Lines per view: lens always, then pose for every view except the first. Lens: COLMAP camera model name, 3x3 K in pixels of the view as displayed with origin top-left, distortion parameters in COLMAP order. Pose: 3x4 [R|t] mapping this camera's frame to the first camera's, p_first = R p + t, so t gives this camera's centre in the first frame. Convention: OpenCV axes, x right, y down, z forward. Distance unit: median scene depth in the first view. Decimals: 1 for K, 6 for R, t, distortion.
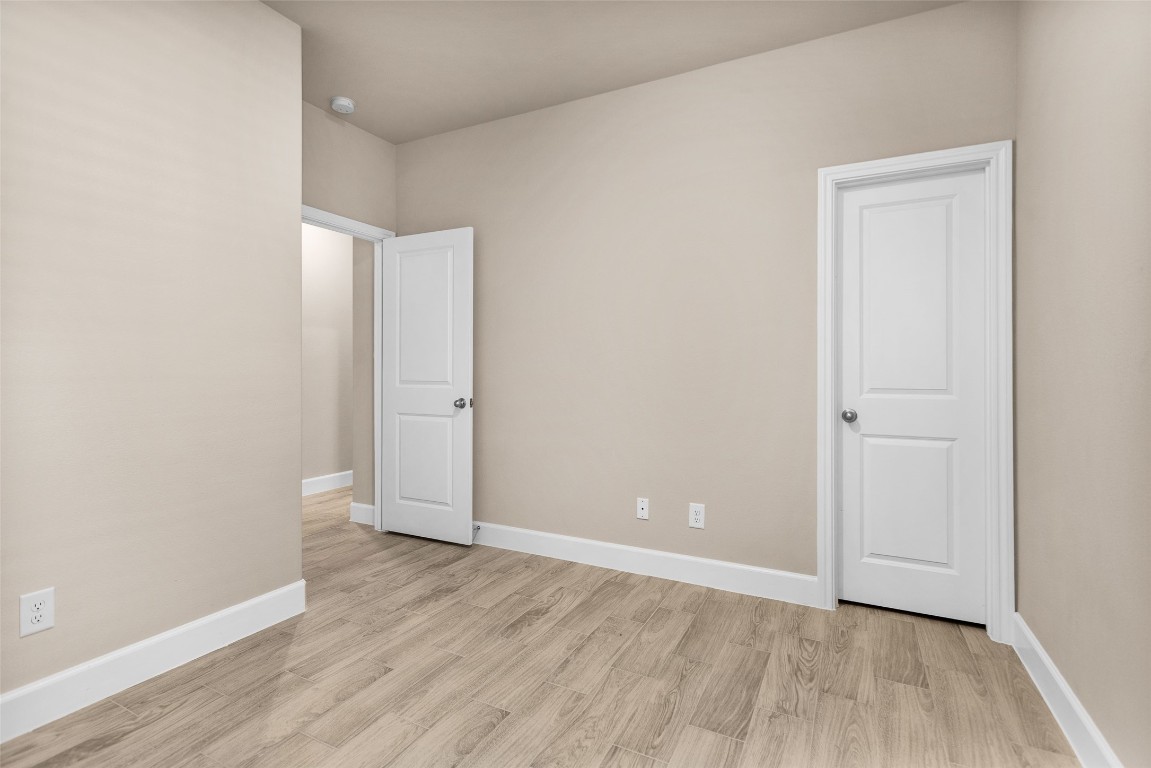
lens RADIAL K [[561.4, 0, 560.9], [0, 561.4, 368.9], [0, 0, 1]] dist [-0.000042, 0.001150]
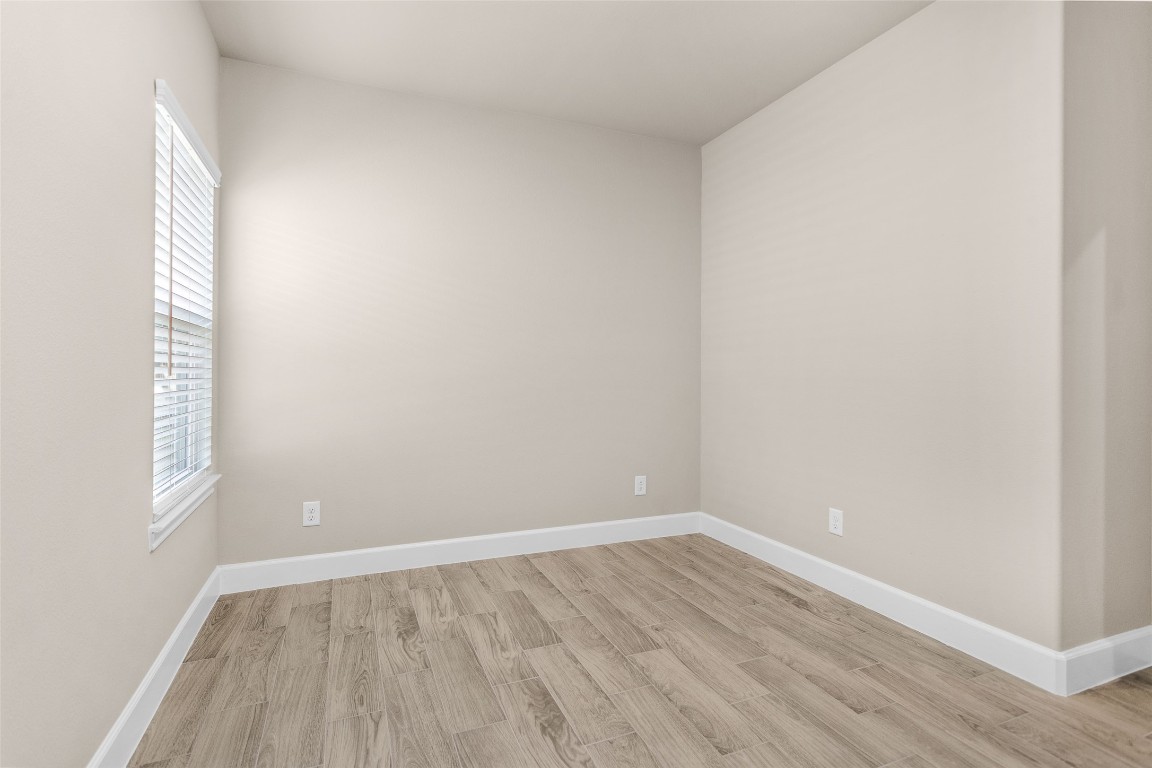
lens RADIAL K [[561.9, 0, 561.4], [0, 561.9, 368.9], [0, 0, 1]] dist [-0.000042, 0.001150]
pose [[-0.654131, -0.012043, -0.756285, 0.674910], [-0.013693, 0.999898, -0.004079, 0.023104], [0.756257, 0.007688, -0.654230, 1.265888]]
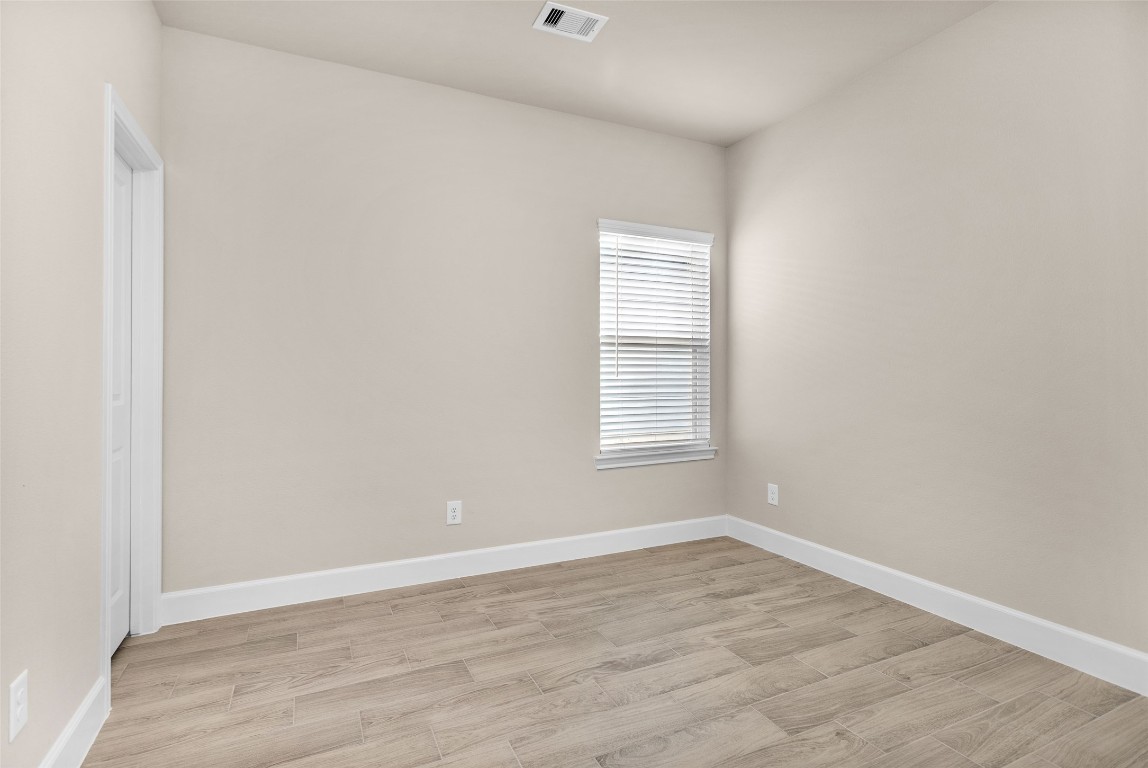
lens RADIAL K [[535.6, 0, 572.2], [0, 535.6, 367.2], [0, 0, 1]] dist [-0.000478, 0.000221]
pose [[-0.798329, -0.000046, 0.602221, -0.529670], [0.000138, 1.000000, 0.000260, -0.010060], [-0.602221, 0.000291, -0.798329, 1.570021]]
